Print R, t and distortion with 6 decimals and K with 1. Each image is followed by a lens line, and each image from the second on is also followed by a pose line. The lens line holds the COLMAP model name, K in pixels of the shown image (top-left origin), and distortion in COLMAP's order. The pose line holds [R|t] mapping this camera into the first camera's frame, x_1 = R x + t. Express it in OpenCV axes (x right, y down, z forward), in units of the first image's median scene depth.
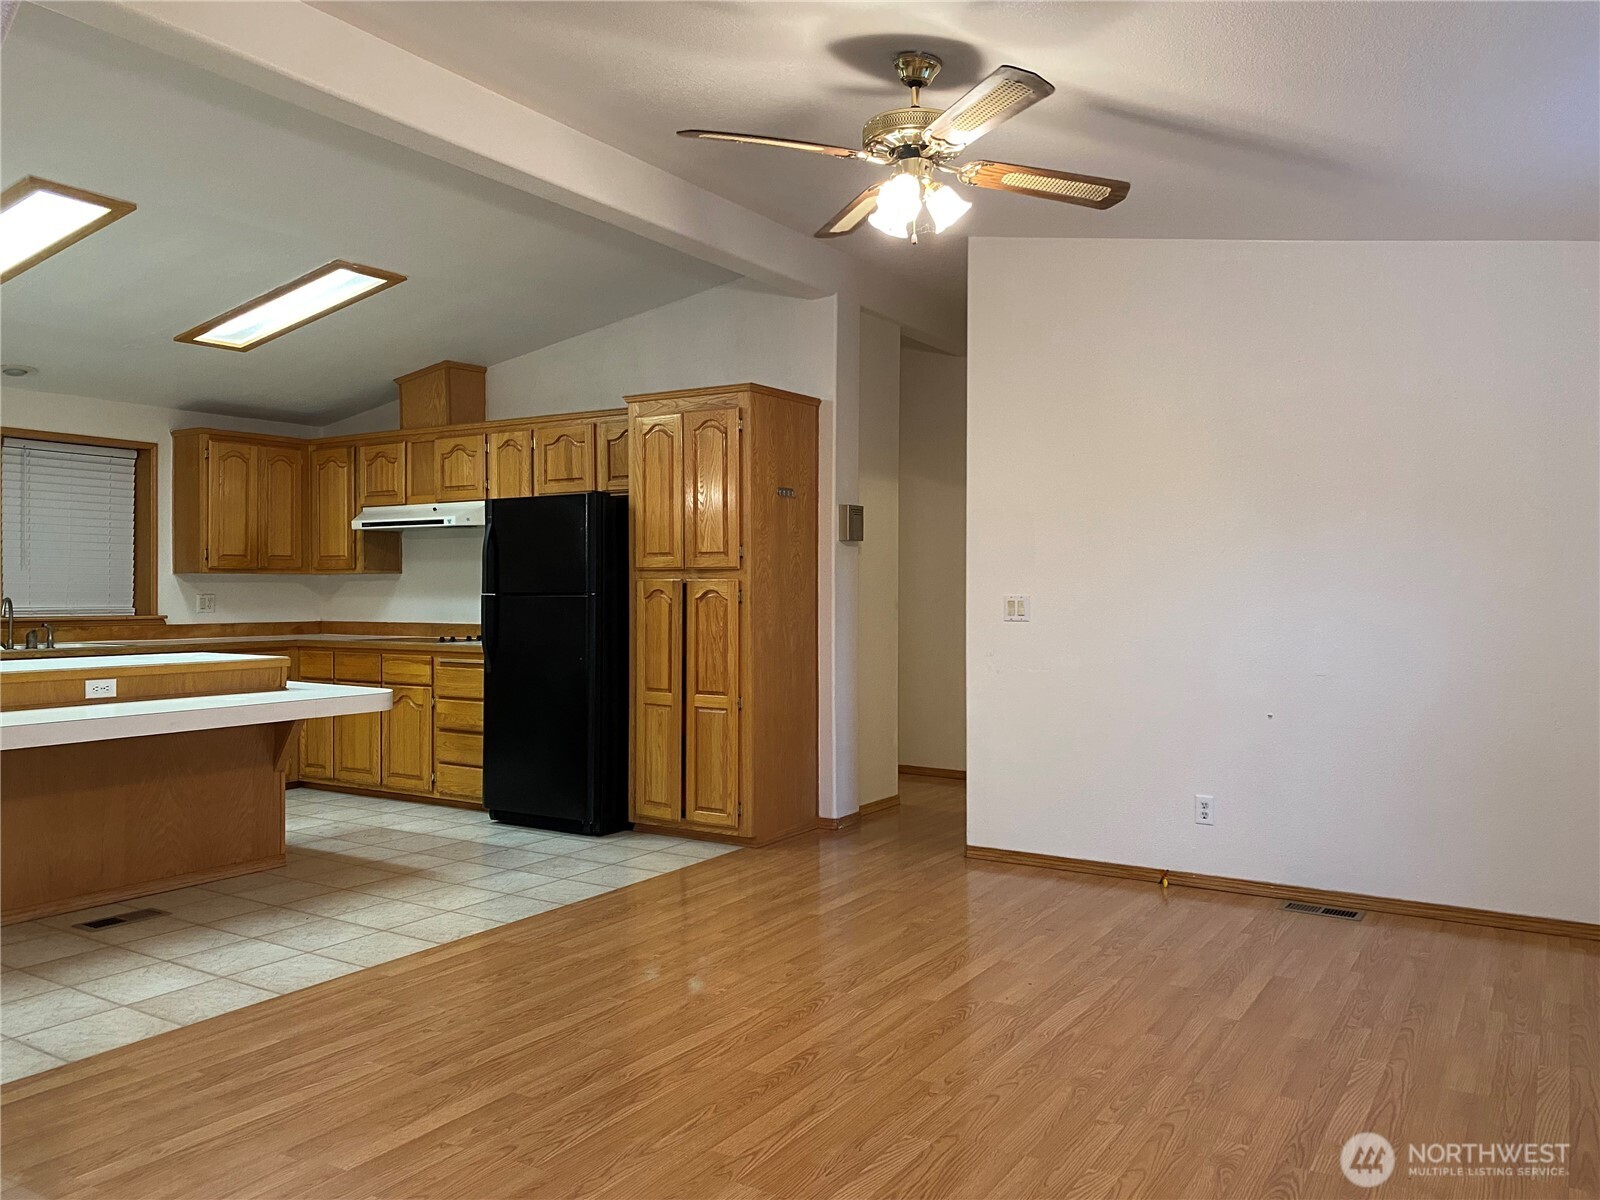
lens RADIAL K [[1240.4, 0, 800.8], [0, 1240.4, 593.6], [0, 0, 1]] dist [0.070958, -0.068573]
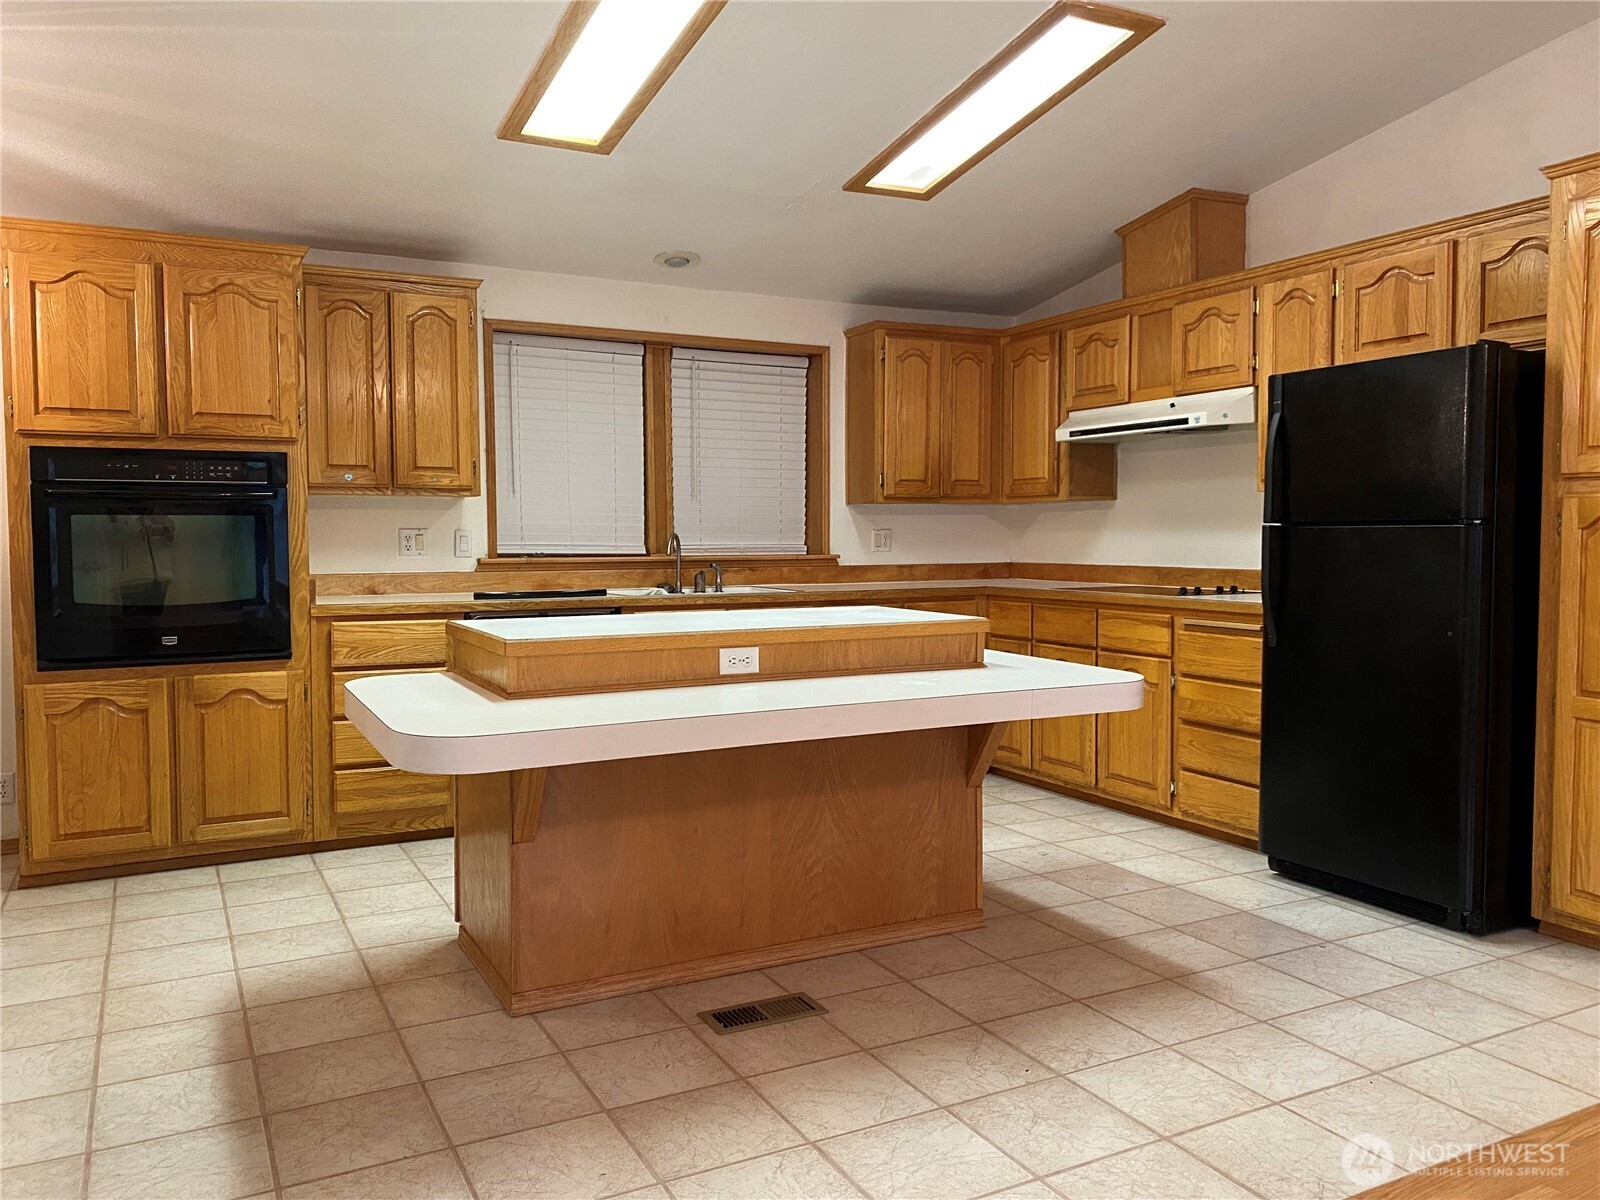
lens RADIAL K [[1190.6, 0, 741.3], [0, 1190.6, 598.4], [0, 0, 1]] dist [0.075290, -0.192839]
pose [[0.843694, 0.023327, -0.536318, -0.138796], [0.005762, 0.998604, 0.052497, 0.004479], [0.536794, -0.047381, 0.842382, 0.307070]]
